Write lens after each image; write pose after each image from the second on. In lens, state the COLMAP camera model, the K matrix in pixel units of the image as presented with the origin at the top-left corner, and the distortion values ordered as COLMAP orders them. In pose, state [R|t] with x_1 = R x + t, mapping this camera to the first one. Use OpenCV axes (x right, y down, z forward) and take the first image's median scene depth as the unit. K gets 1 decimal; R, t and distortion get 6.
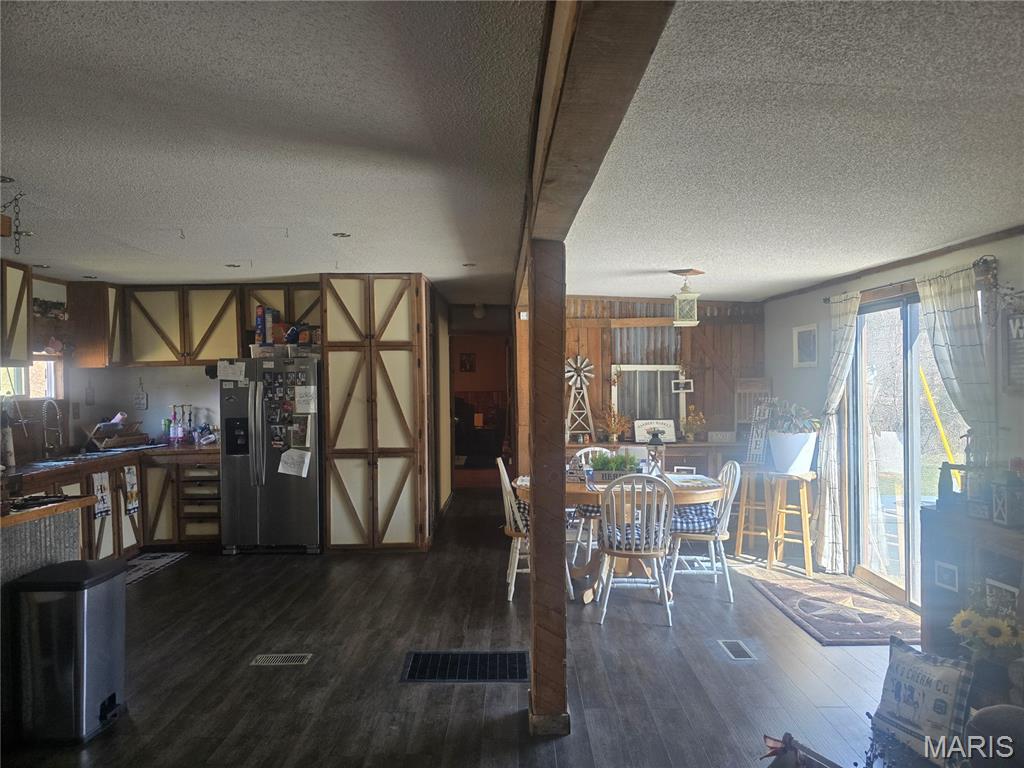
lens RADIAL K [[685.4, 0, 512.0], [0, 685.4, 384.0], [0, 0, 1]] dist [0.065381, -0.071944]
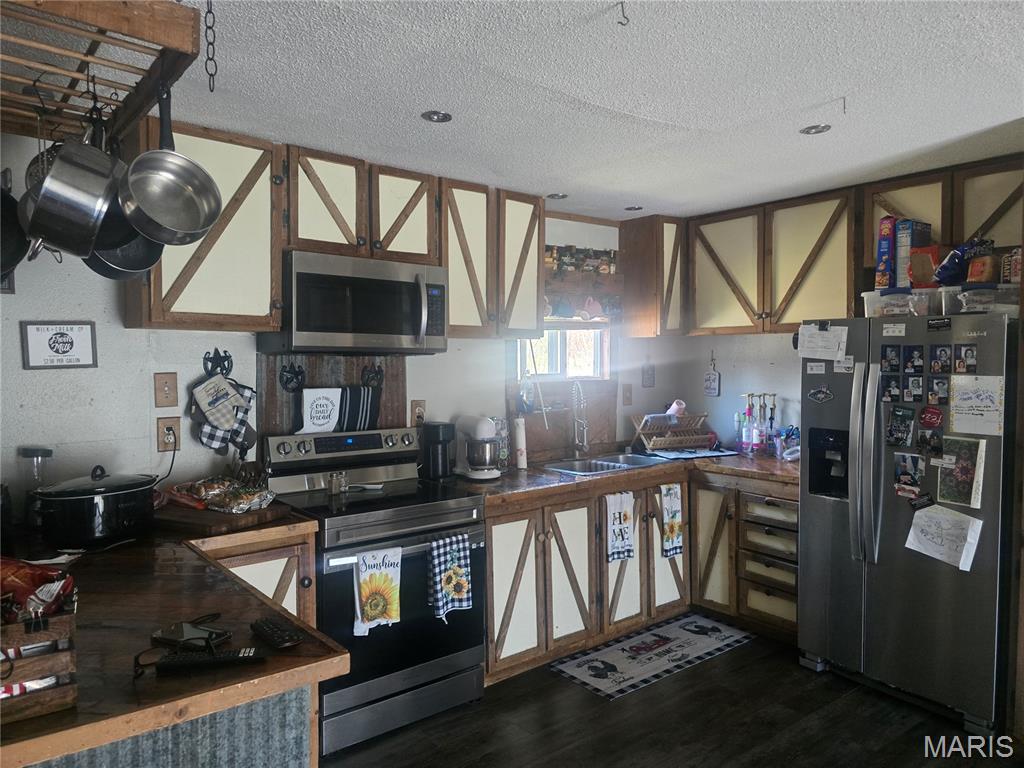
lens RADIAL K [[685.4, 0, 512.0], [0, 685.4, 384.0], [0, 0, 1]] dist [0.065381, -0.071944]
pose [[0.611090, 0.050065, -0.789976, -0.121446], [-0.008634, 0.998360, 0.056592, -0.014942], [0.791514, -0.027762, 0.610520, 0.468904]]
